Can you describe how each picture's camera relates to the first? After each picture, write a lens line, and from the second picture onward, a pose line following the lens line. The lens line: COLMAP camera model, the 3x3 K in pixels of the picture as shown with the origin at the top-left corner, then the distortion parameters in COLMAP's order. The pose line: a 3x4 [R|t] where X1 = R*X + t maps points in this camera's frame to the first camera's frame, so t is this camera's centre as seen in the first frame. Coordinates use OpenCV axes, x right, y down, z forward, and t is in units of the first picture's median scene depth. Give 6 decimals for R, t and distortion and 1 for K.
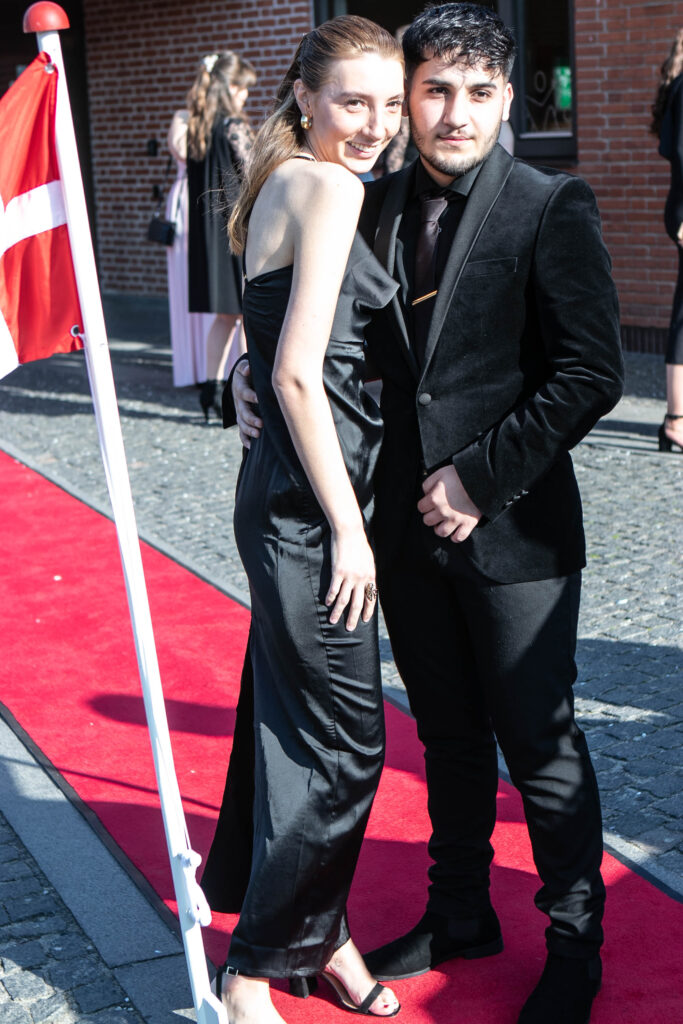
lens RADIAL K [[2084.2, 0, 341.5], [0, 2084.2, 512.0], [0, 0, 1]] dist [-0.045302, 0.173943]
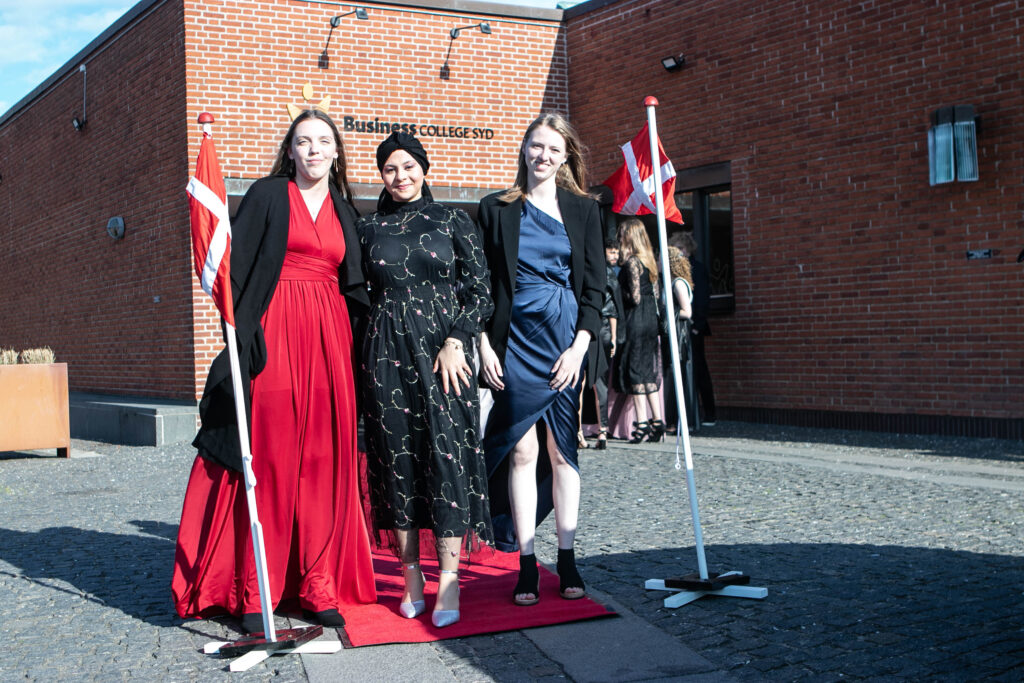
lens RADIAL K [[1428.6, 0, 510.8], [0, 1428.6, 338.9], [0, 0, 1]] dist [-0.086302, 0.068791]
pose [[0.988131, 0.017746, -0.152583, 0.154870], [-0.046238, 0.981599, -0.185272, 0.104796], [0.146487, 0.190128, 0.970769, -0.189994]]
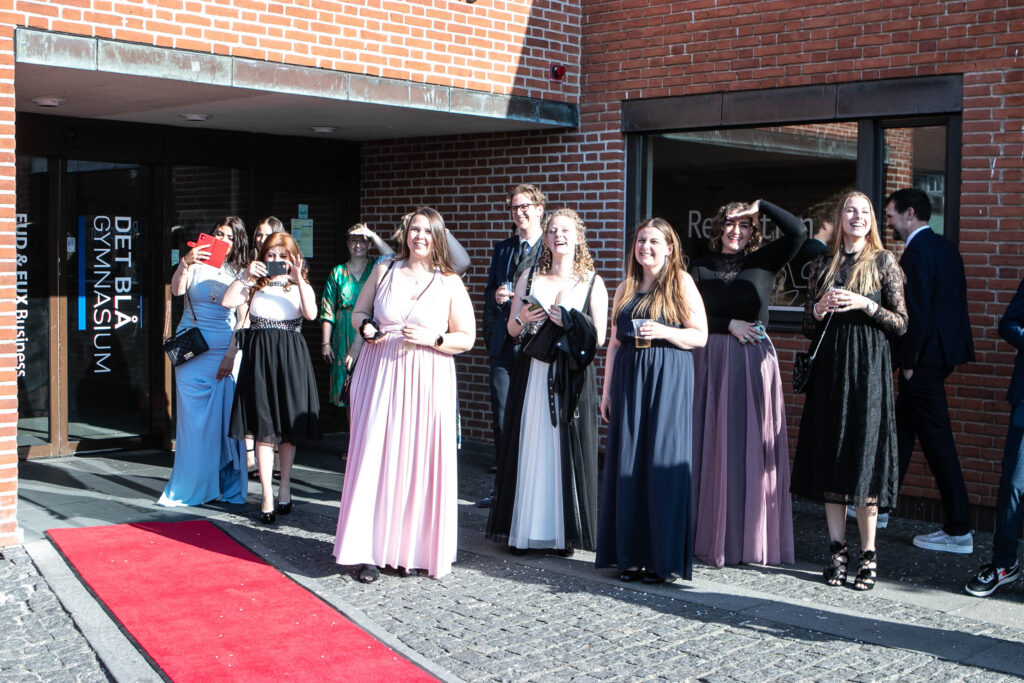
lens RADIAL K [[1428.6, 0, 510.8], [0, 1428.6, 338.9], [0, 0, 1]] dist [-0.086302, 0.068791]
pose [[0.990714, 0.054591, 0.124520, -0.242210], [-0.036873, 0.989408, -0.140397, -0.093492], [-0.130865, 0.134502, 0.982234, 0.533441]]
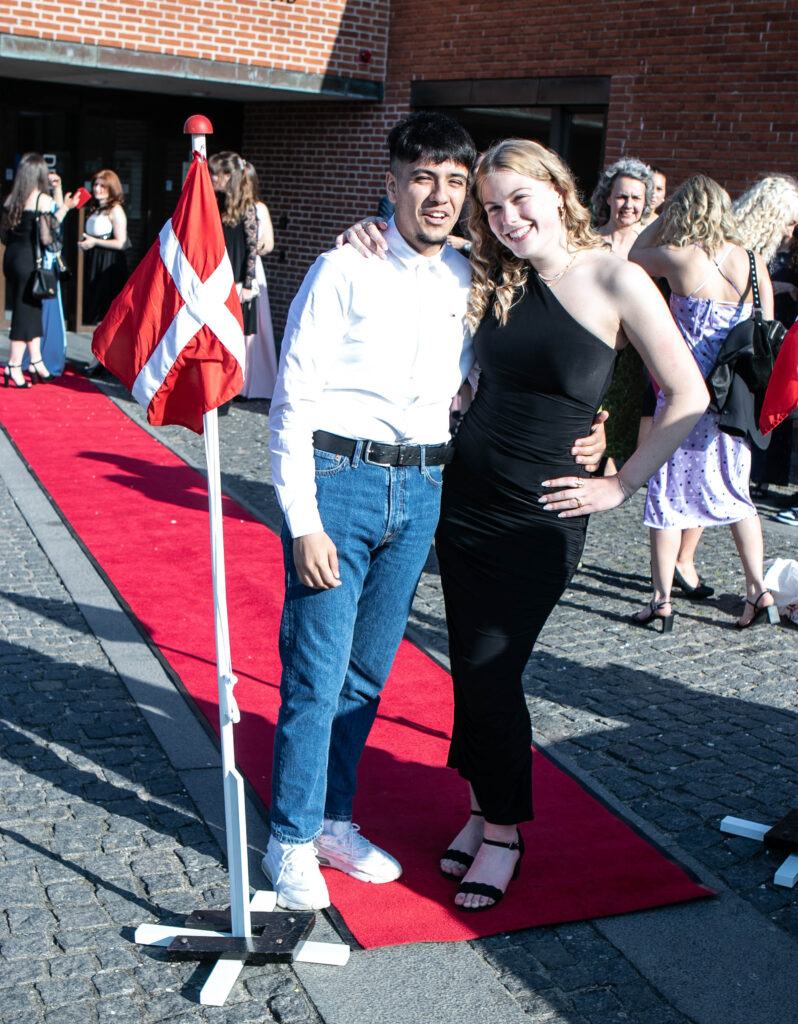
lens RADIAL K [[1604.7, 0, 395.2], [0, 1604.7, 605.1], [0, 0, 1]] dist [-0.107197, 0.170748]
pose [[0.993341, 0.115200, 0.001298, 0.013399], [-0.115110, 0.991977, 0.052263, 0.011650], [0.004734, -0.052065, 0.998632, -0.060817]]
